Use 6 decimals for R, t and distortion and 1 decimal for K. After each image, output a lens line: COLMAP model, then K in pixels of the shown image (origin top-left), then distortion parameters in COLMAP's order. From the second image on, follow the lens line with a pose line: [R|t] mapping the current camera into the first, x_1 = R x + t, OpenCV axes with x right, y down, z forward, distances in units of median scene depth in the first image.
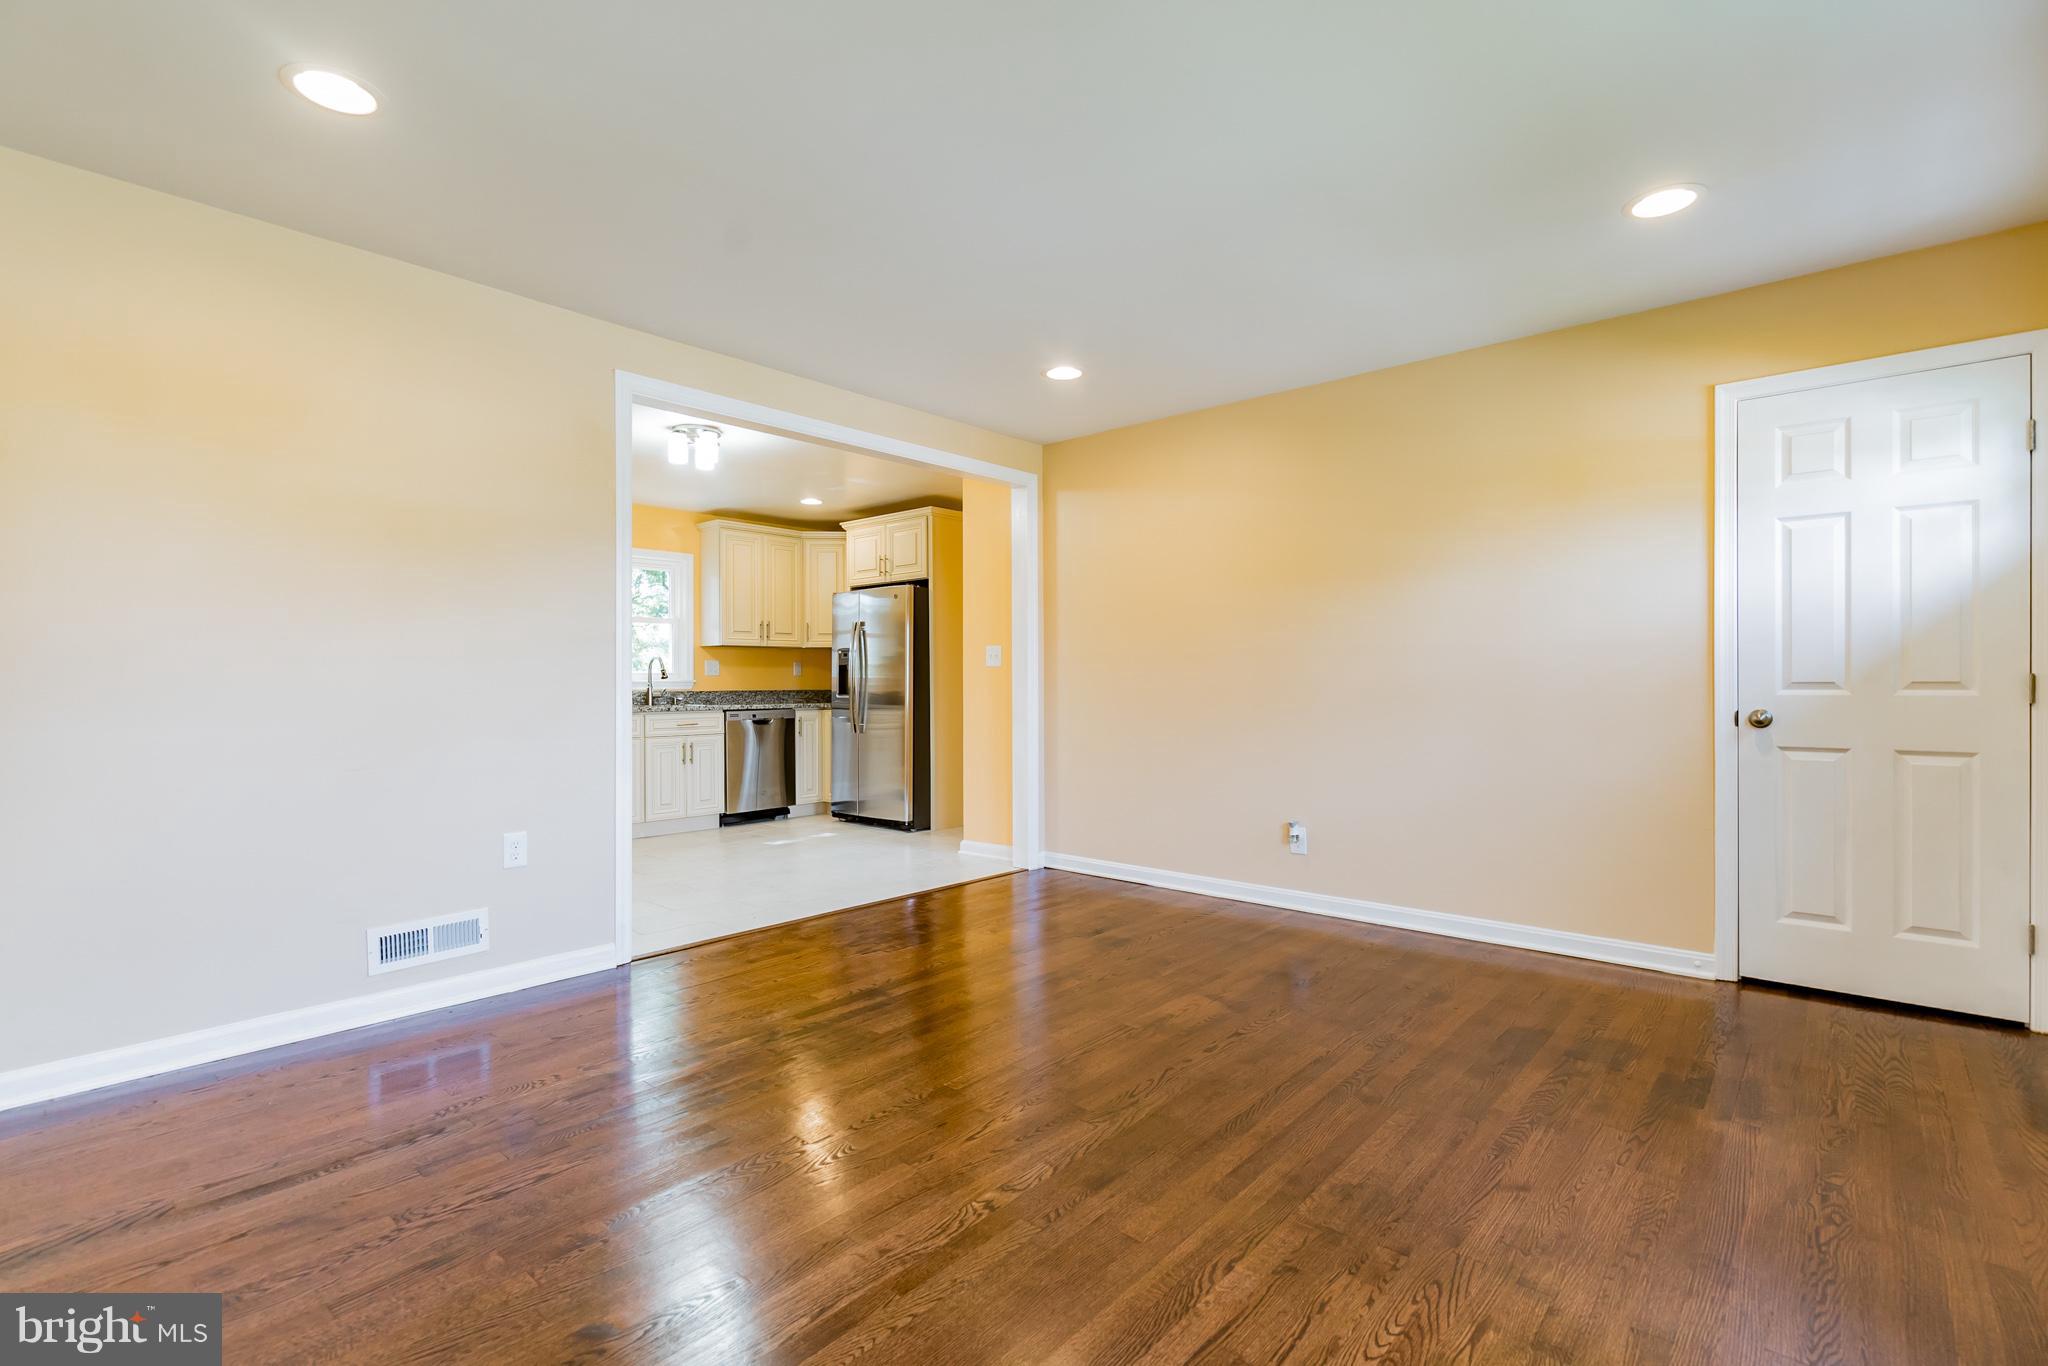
lens RADIAL K [[937.3, 0, 1029.6], [0, 937.3, 689.4], [0, 0, 1]] dist [-0.004556, 0.002245]
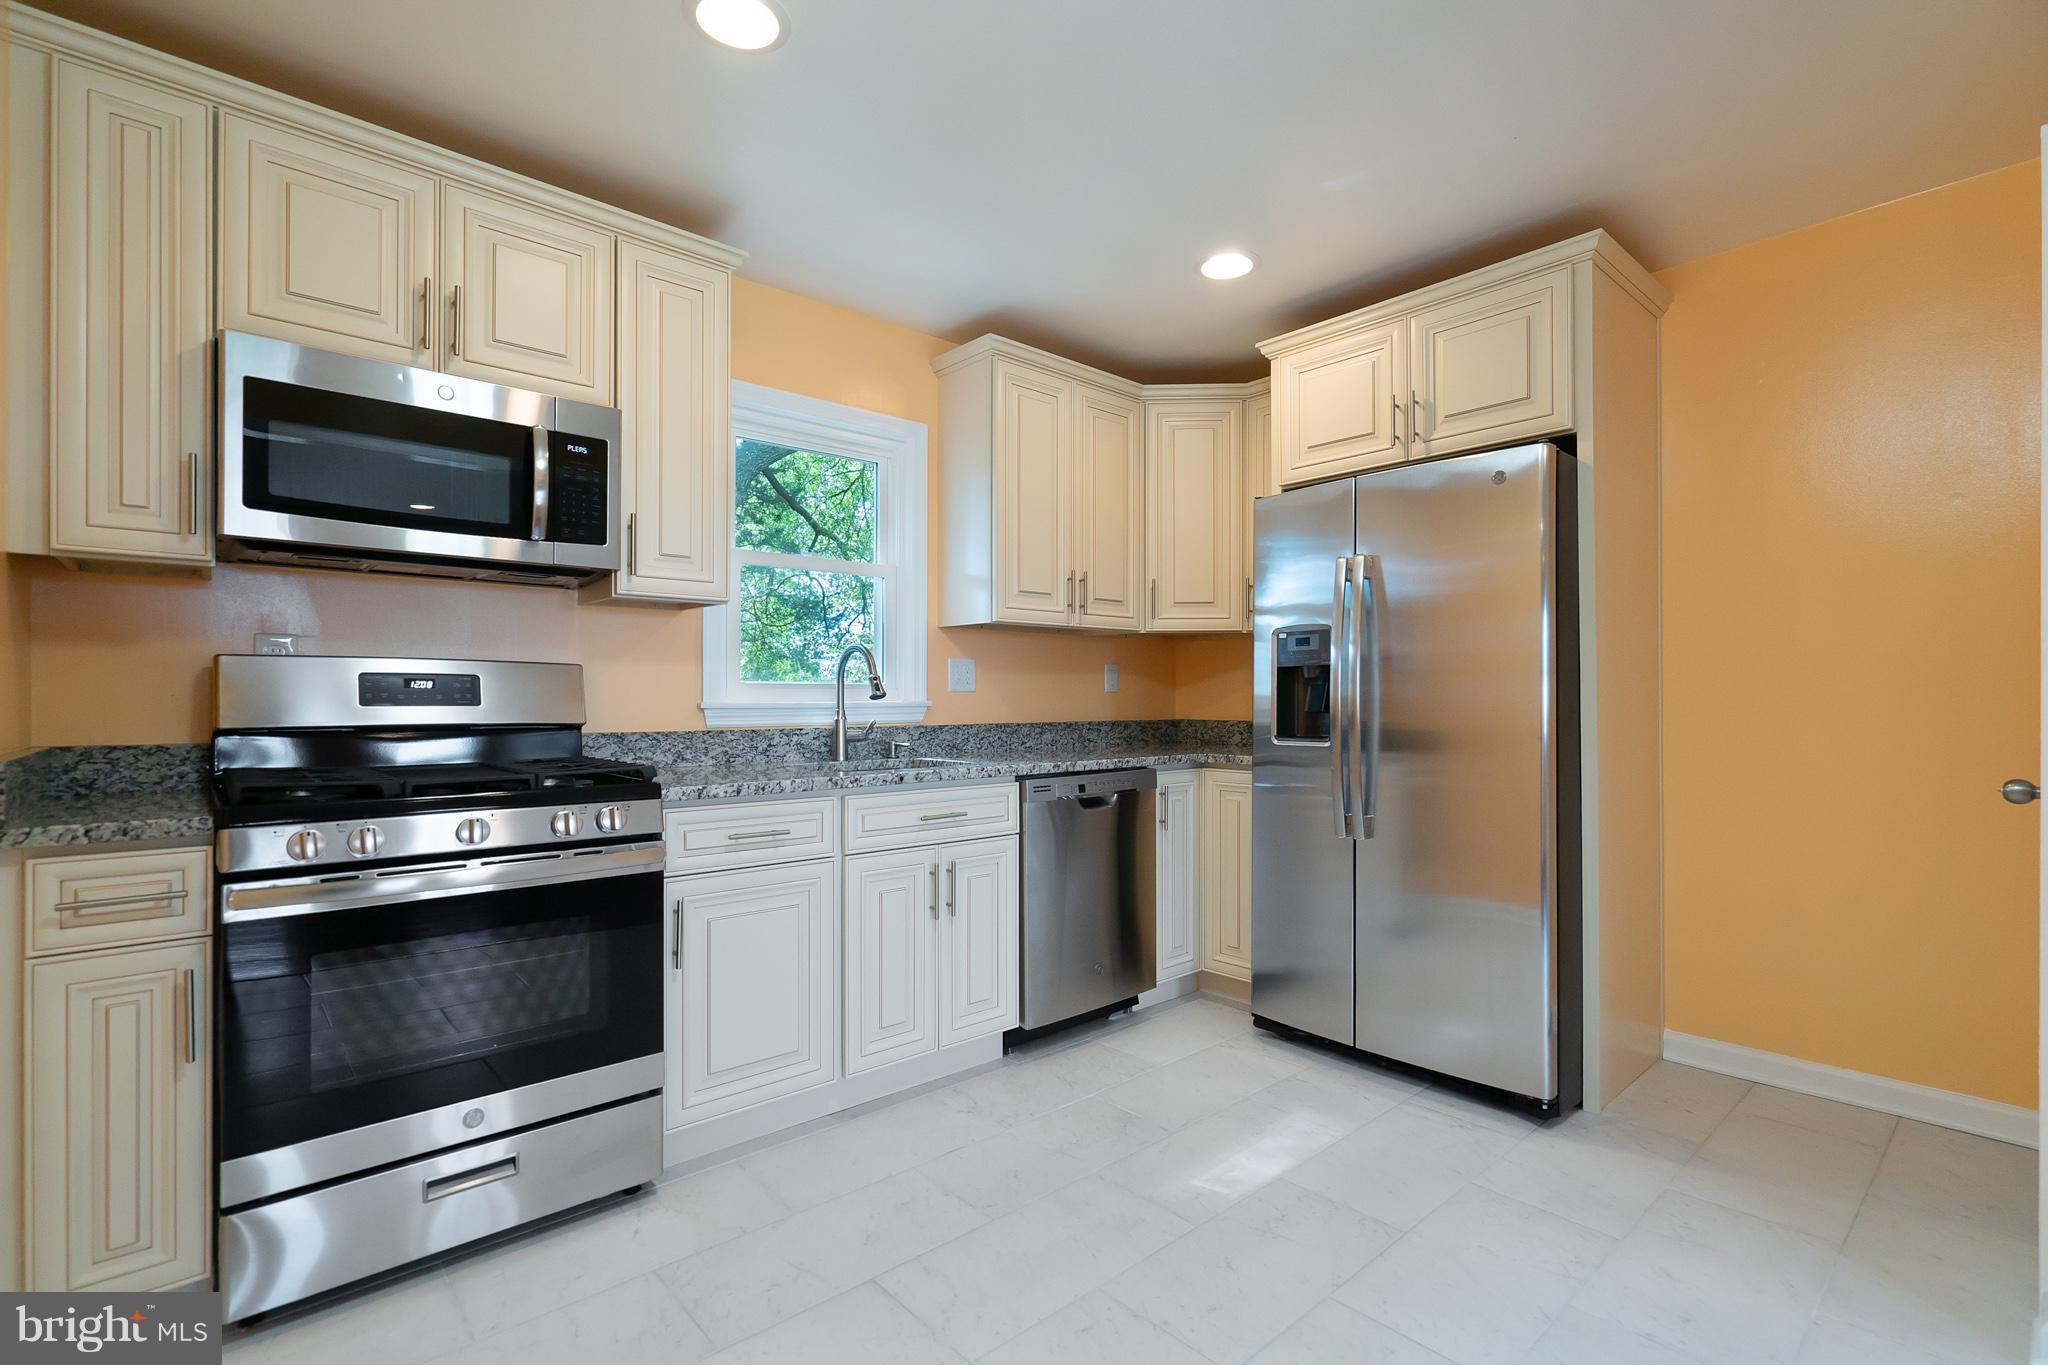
lens RADIAL K [[937.3, 0, 1030.0], [0, 937.3, 689.0], [0, 0, 1]] dist [-0.004556, 0.002245]
pose [[0.993416, 0.002046, -0.114542, -0.264218], [-0.003935, 0.999860, -0.016268, -0.008887], [0.114493, 0.016611, 0.993285, 0.571017]]
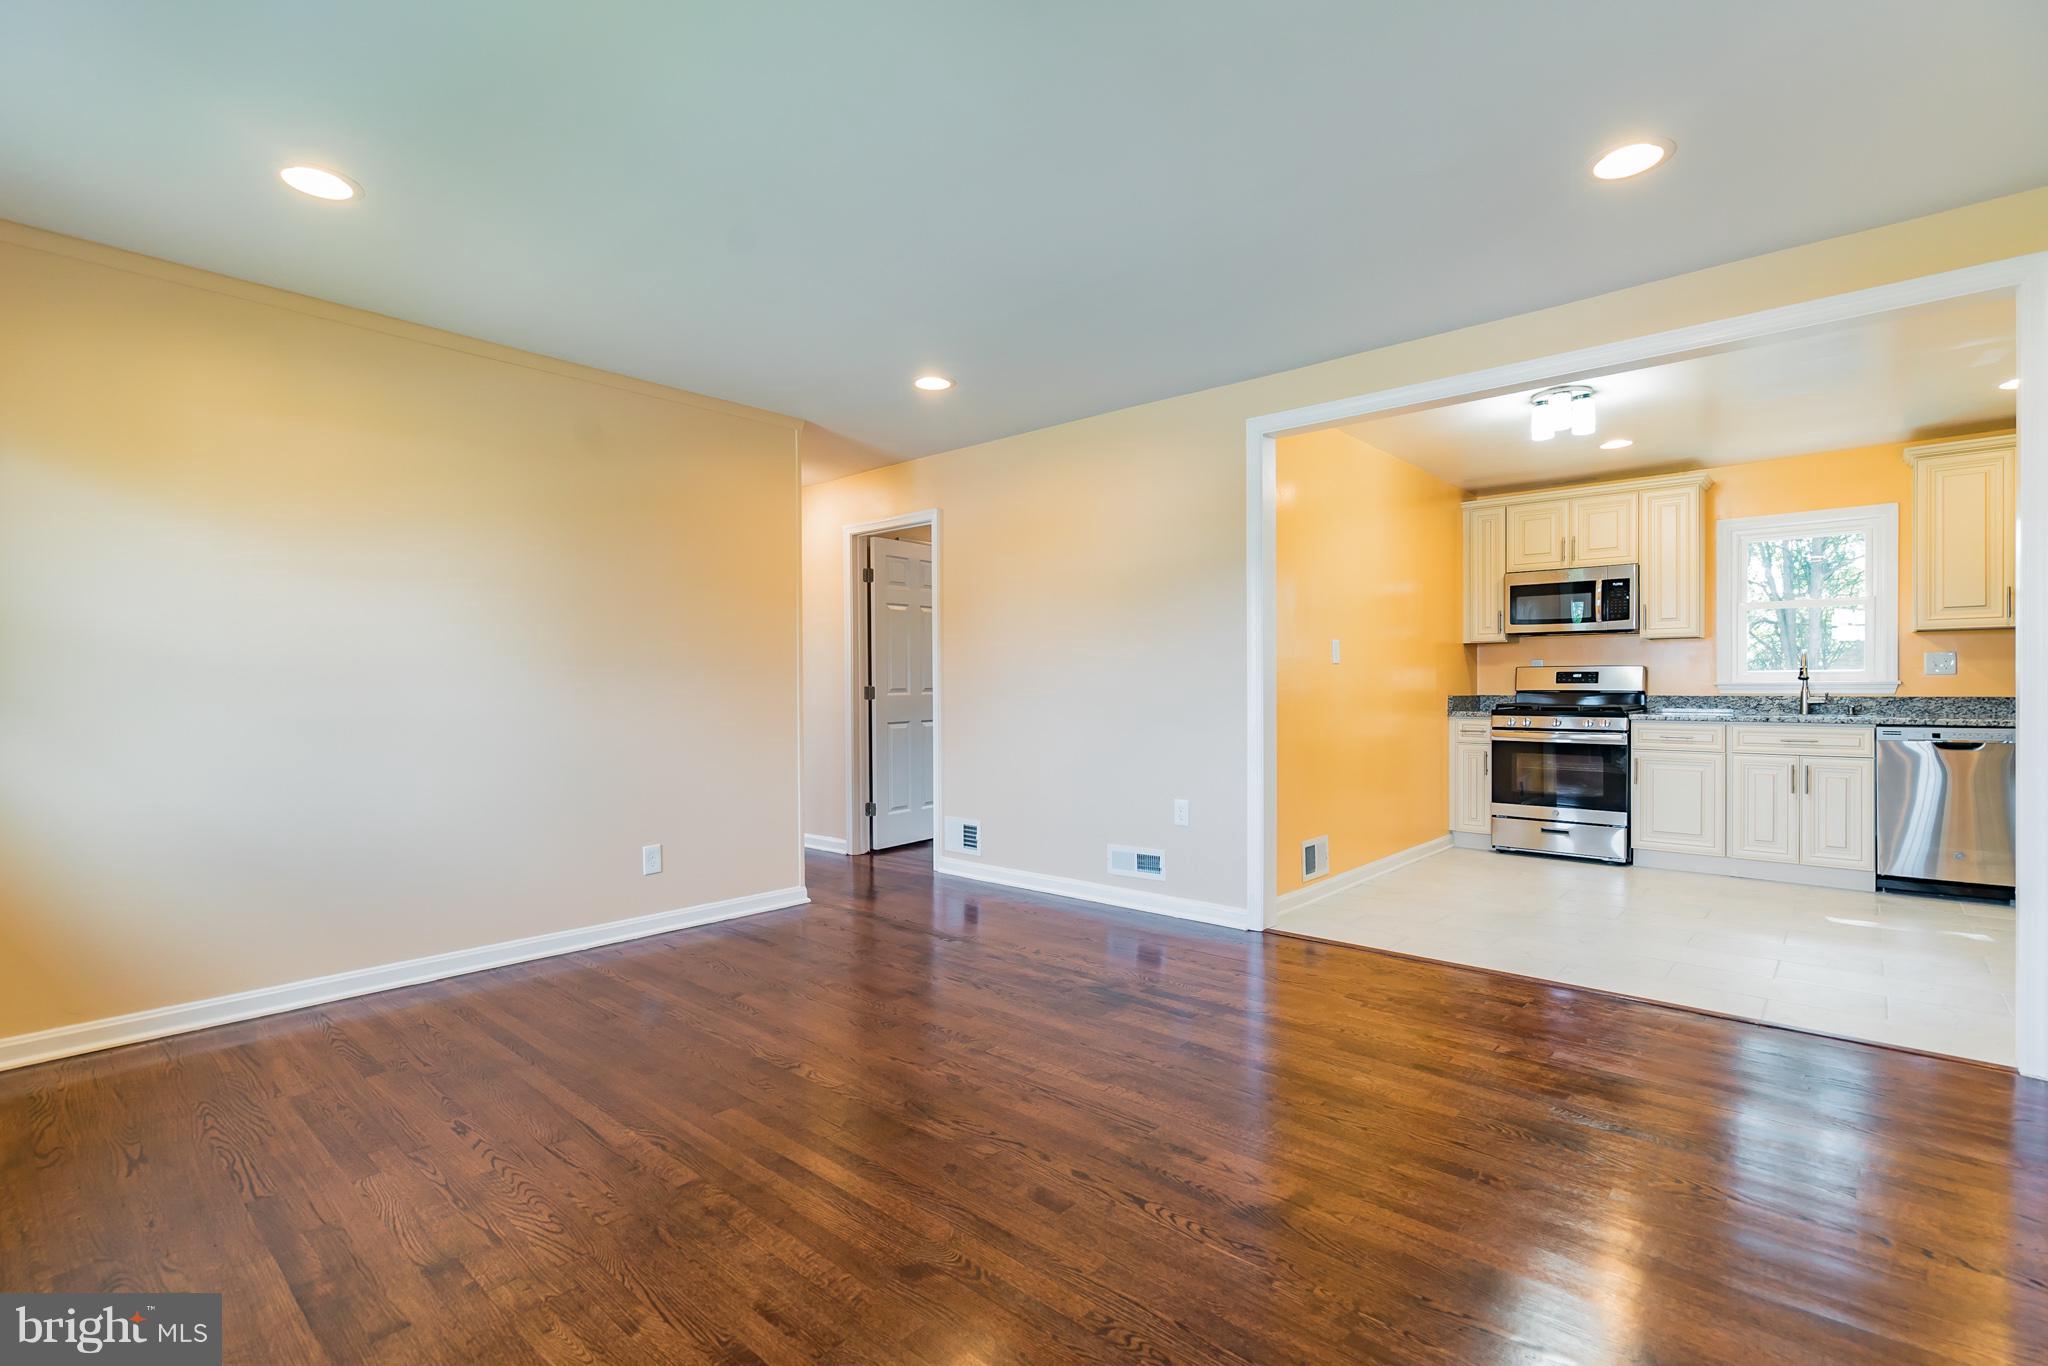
lens RADIAL K [[937.3, 0, 1033.5], [0, 937.3, 688.8], [0, 0, 1]] dist [-0.004556, 0.002245]
pose [[-0.004235, 0.006123, -0.999972, 0.357689], [-0.004931, 0.999969, 0.006144, -0.005380], [0.999979, 0.004957, -0.004205, 0.362403]]
